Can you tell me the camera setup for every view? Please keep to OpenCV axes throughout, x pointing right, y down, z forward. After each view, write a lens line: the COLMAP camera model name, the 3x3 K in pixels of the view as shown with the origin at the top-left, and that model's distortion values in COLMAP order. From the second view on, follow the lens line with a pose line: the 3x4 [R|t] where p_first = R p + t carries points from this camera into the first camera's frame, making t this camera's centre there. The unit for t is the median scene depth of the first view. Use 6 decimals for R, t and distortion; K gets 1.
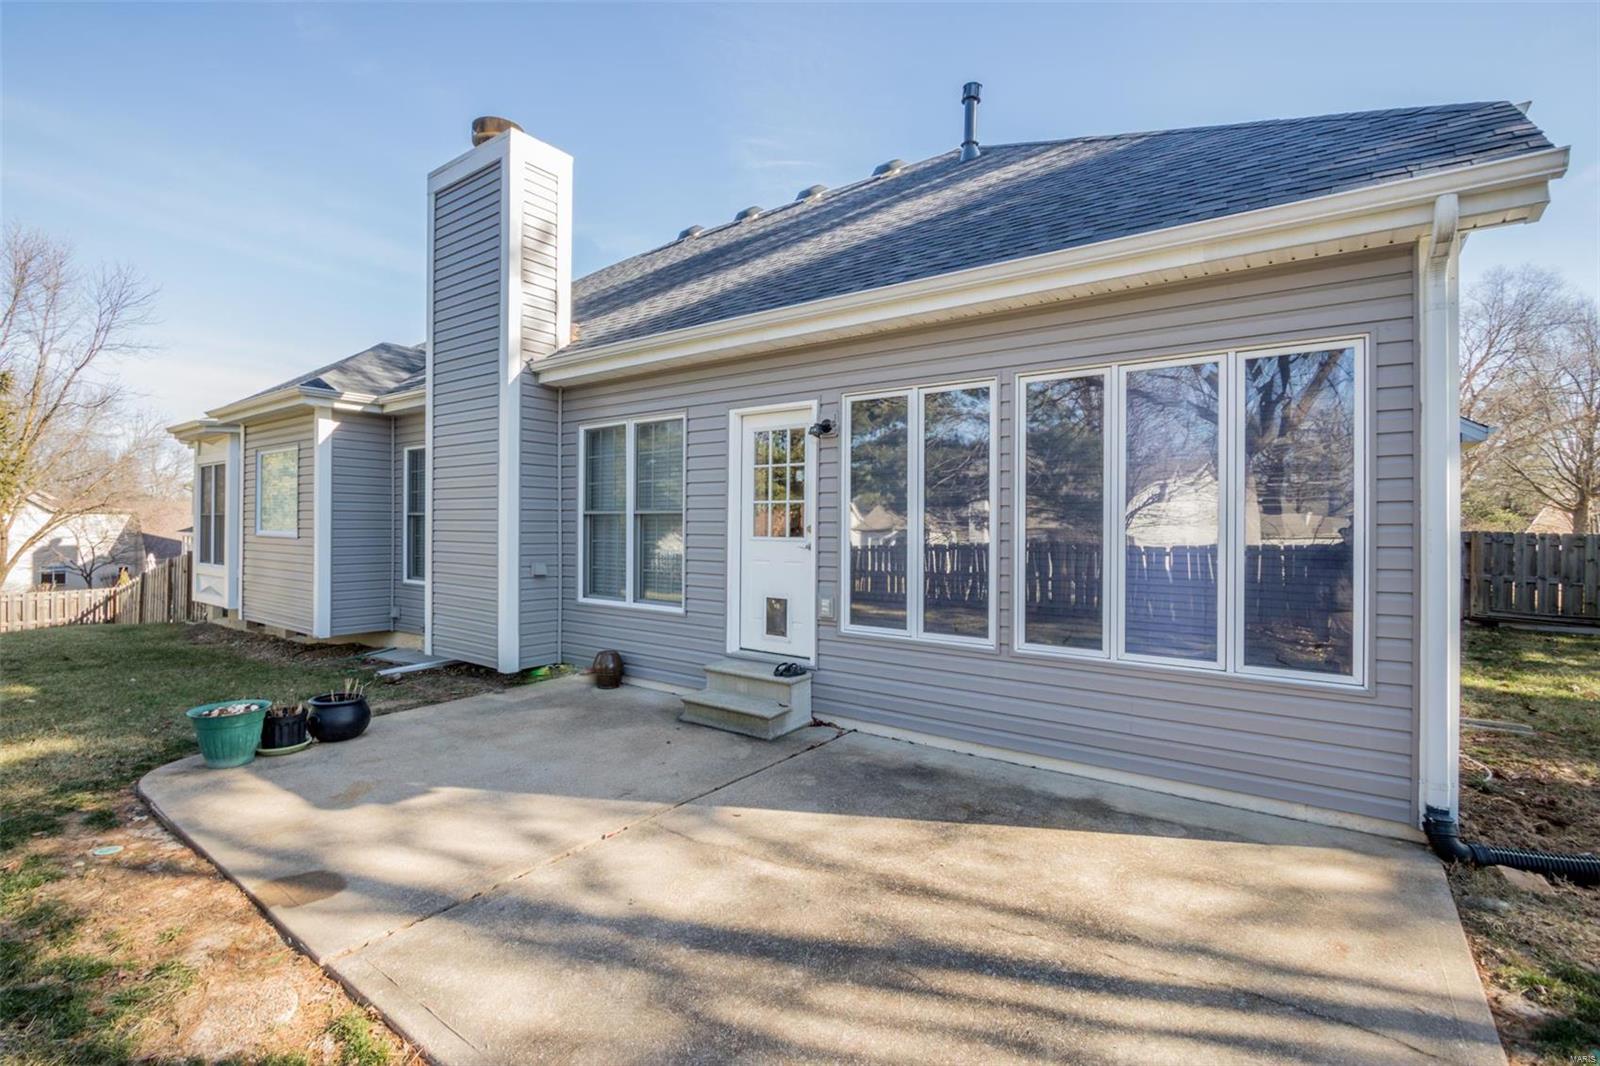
lens RADIAL K [[743.7, 0, 796.9], [0, 743.7, 522.3], [0, 0, 1]] dist [-0.000188, 0.000515]
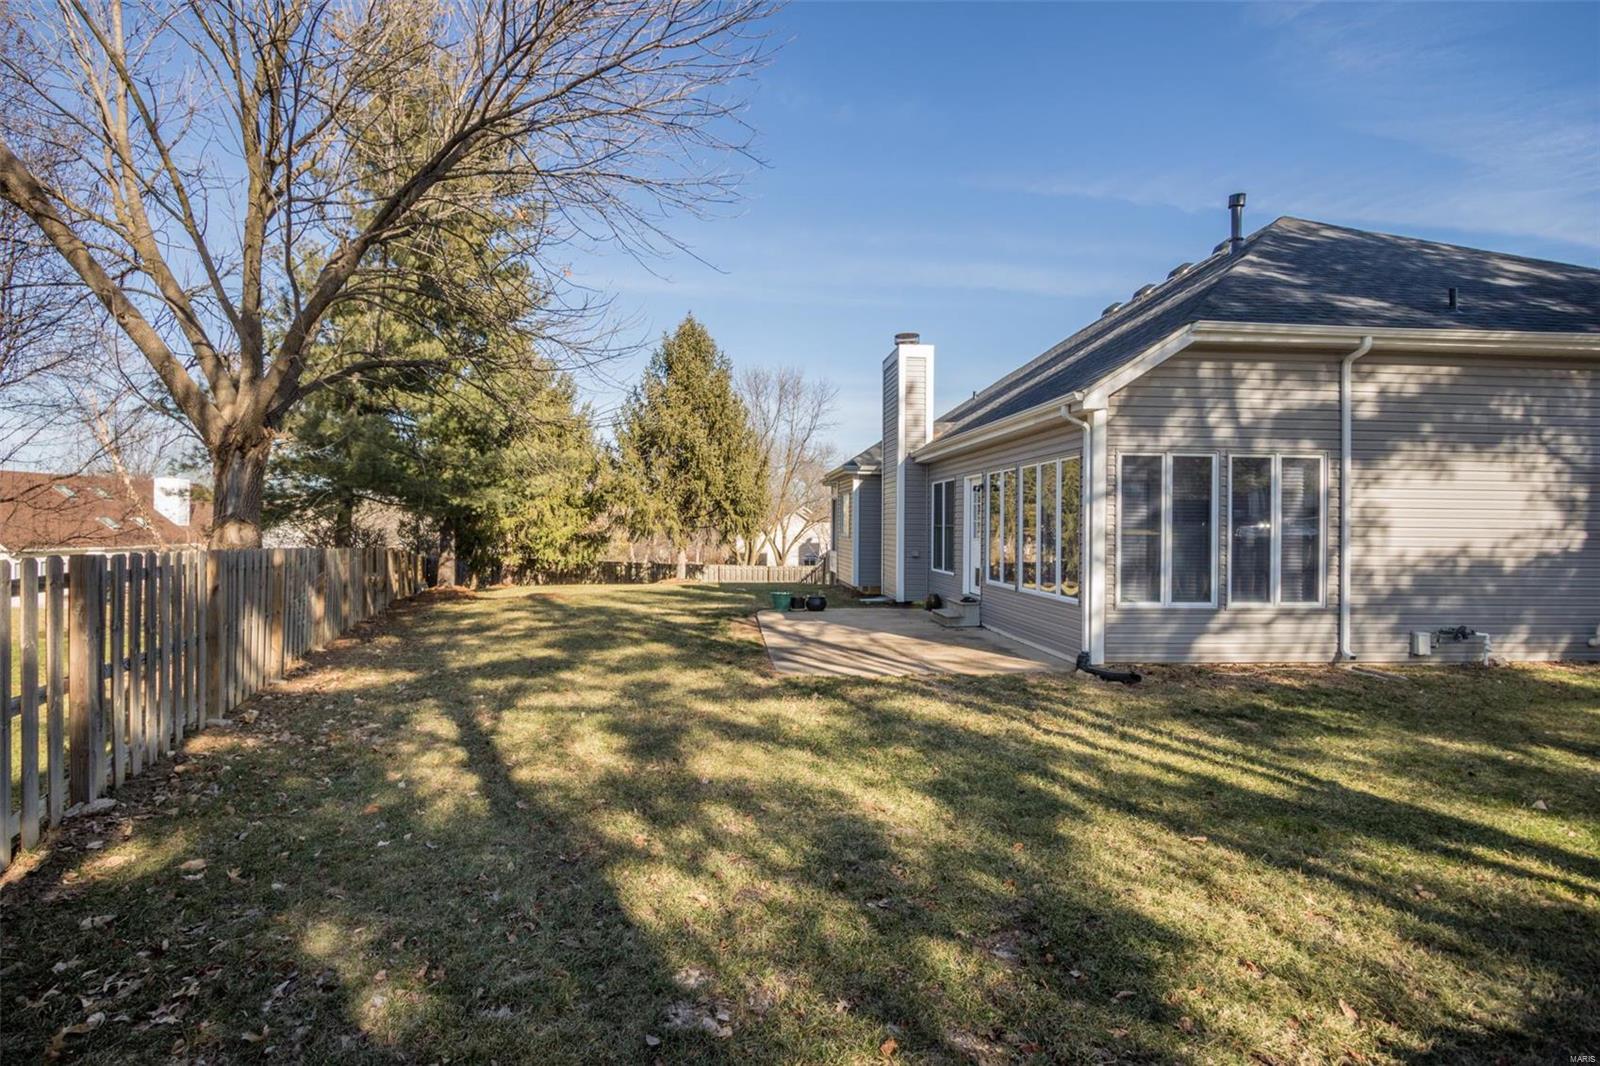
lens RADIAL K [[732.3, 0, 768.8], [0, 732.3, 522.1], [0, 0, 1]] dist [-0.013641, 0.002127]
pose [[0.652852, -0.005002, -0.757469, 0.885061], [-0.000674, 0.999974, -0.007185, -0.008239], [0.757485, 0.005201, 0.652831, -0.597340]]
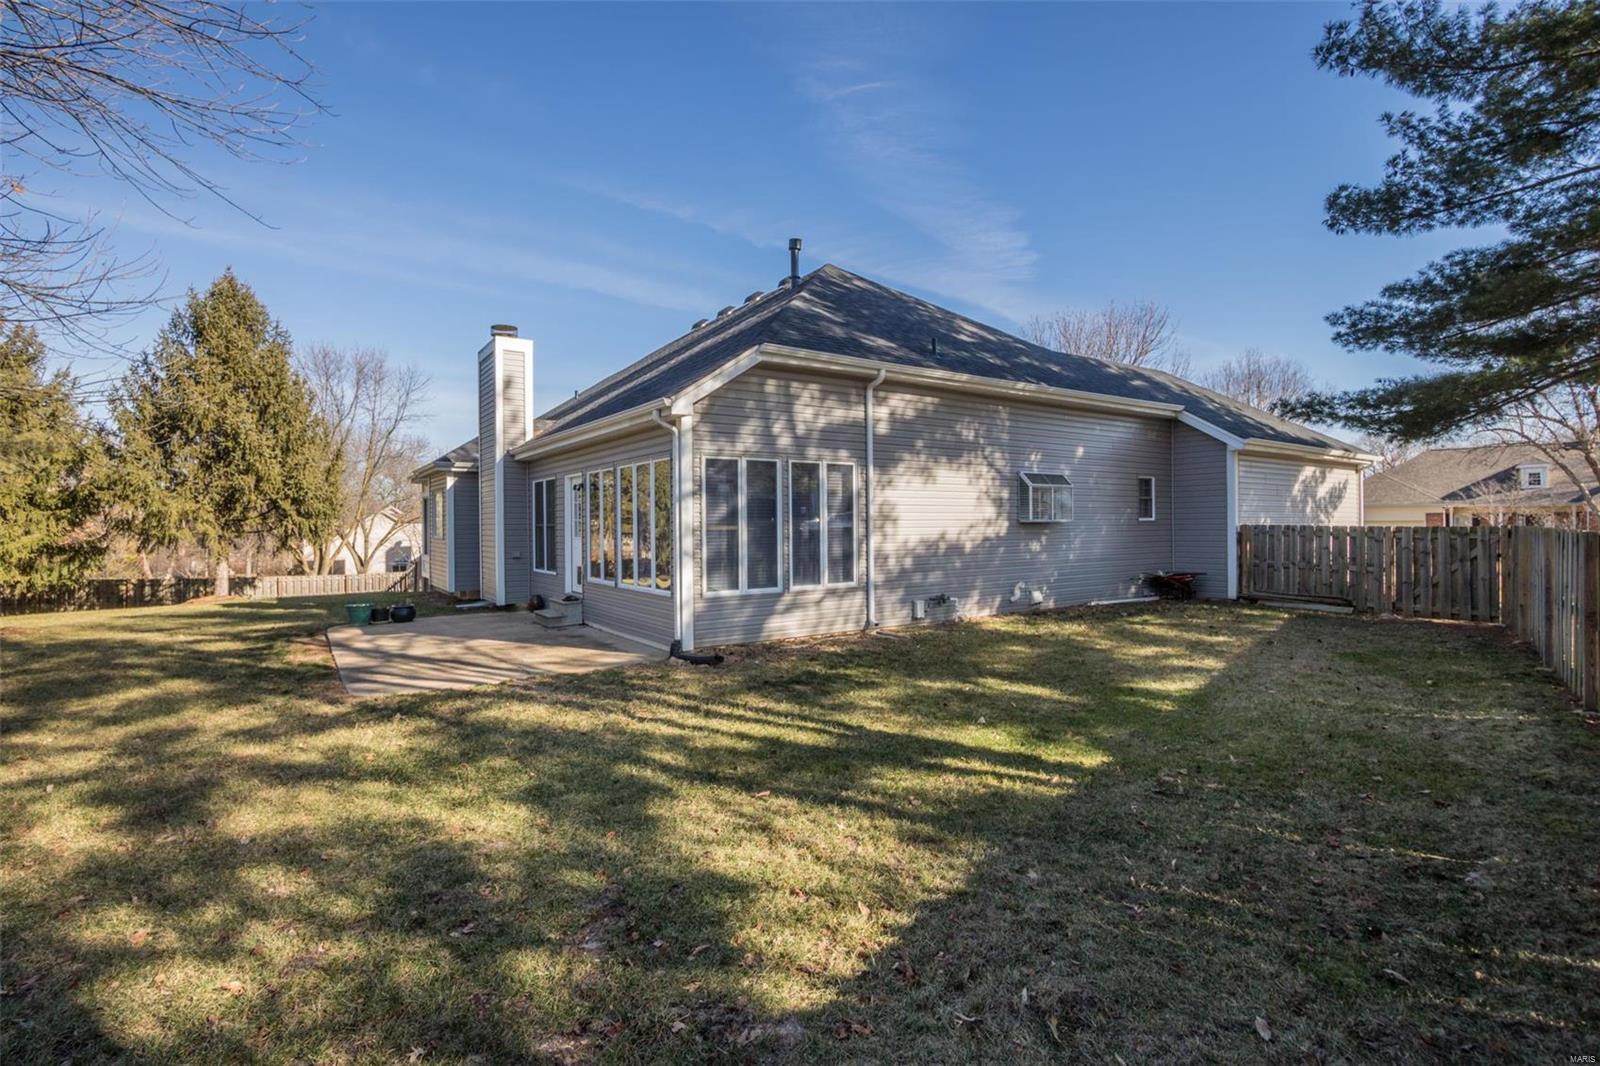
lens RADIAL K [[732.3, 0, 768.8], [0, 732.3, 522.1], [0, 0, 1]] dist [-0.013641, 0.002127]
pose [[0.943891, -0.017381, -0.329800, 0.897171], [0.018204, 0.999834, -0.000591, -0.008832], [0.329756, -0.005445, 0.944051, -0.588534]]
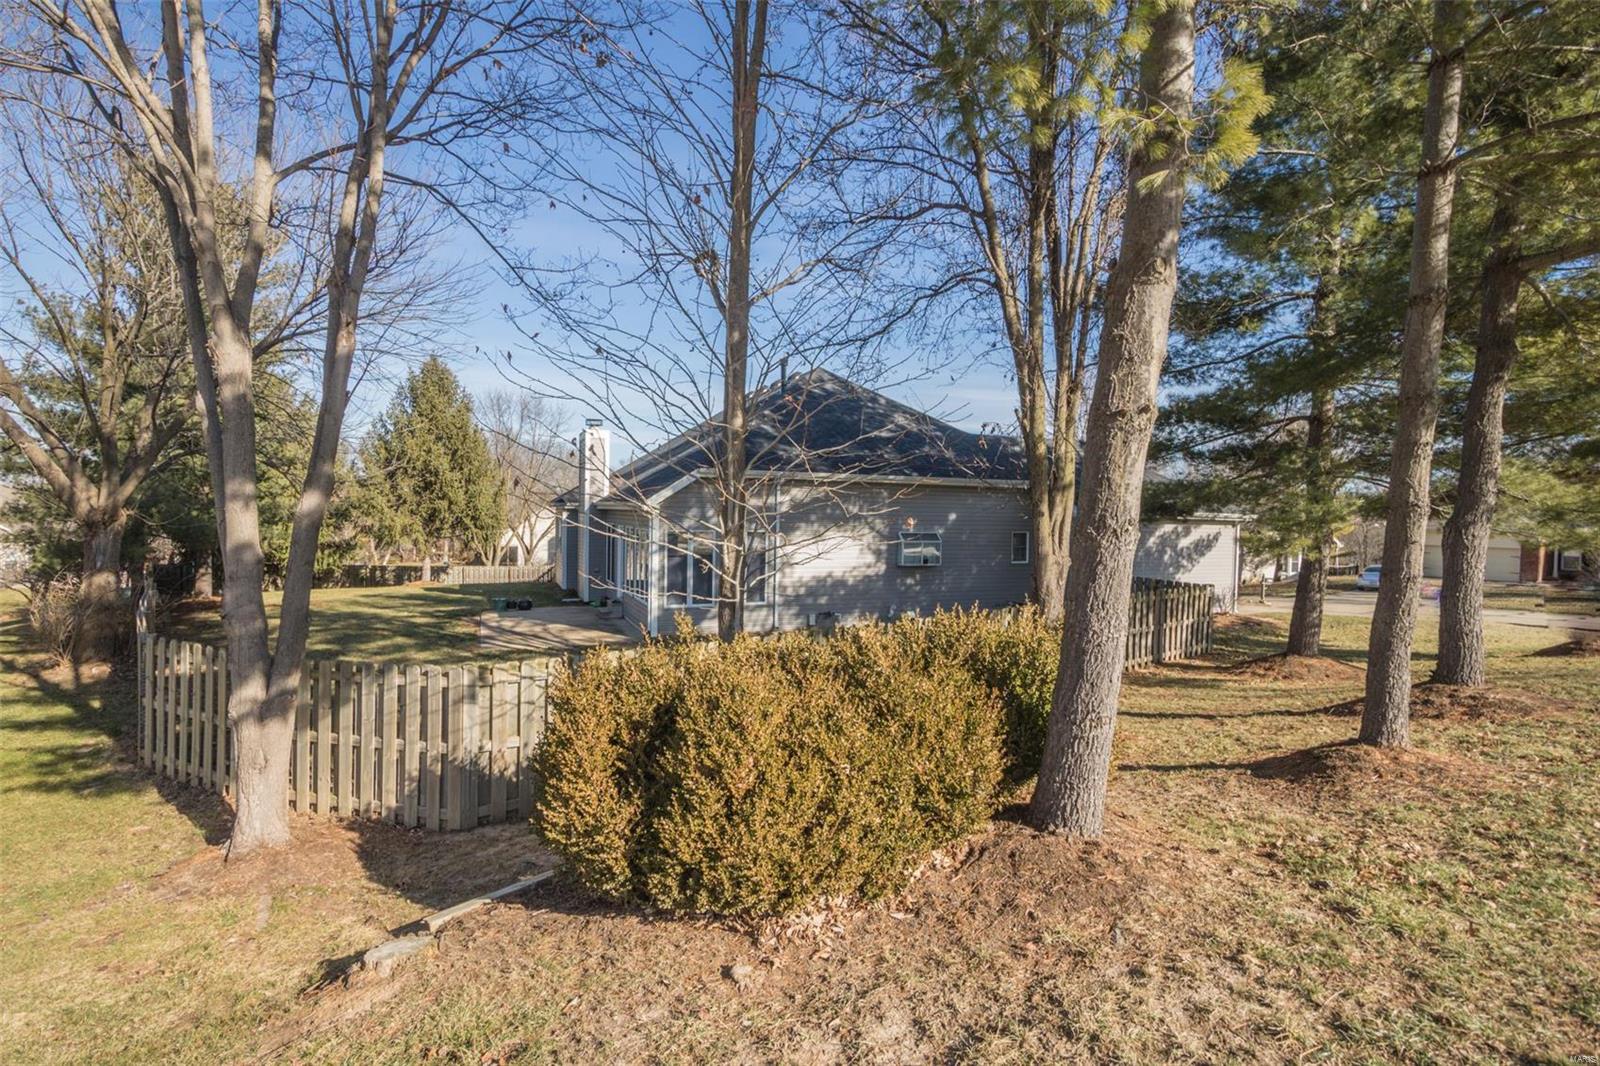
lens RADIAL K [[747.7, 0, 765.9], [0, 747.7, 517.2], [0, 0, 1]] dist [-0.000642, 0.000025]
pose [[0.851463, 0.007495, -0.524360, 1.804763], [-0.003605, 0.999958, 0.008440, -0.175416], [0.524402, -0.005296, 0.851455, -1.215177]]
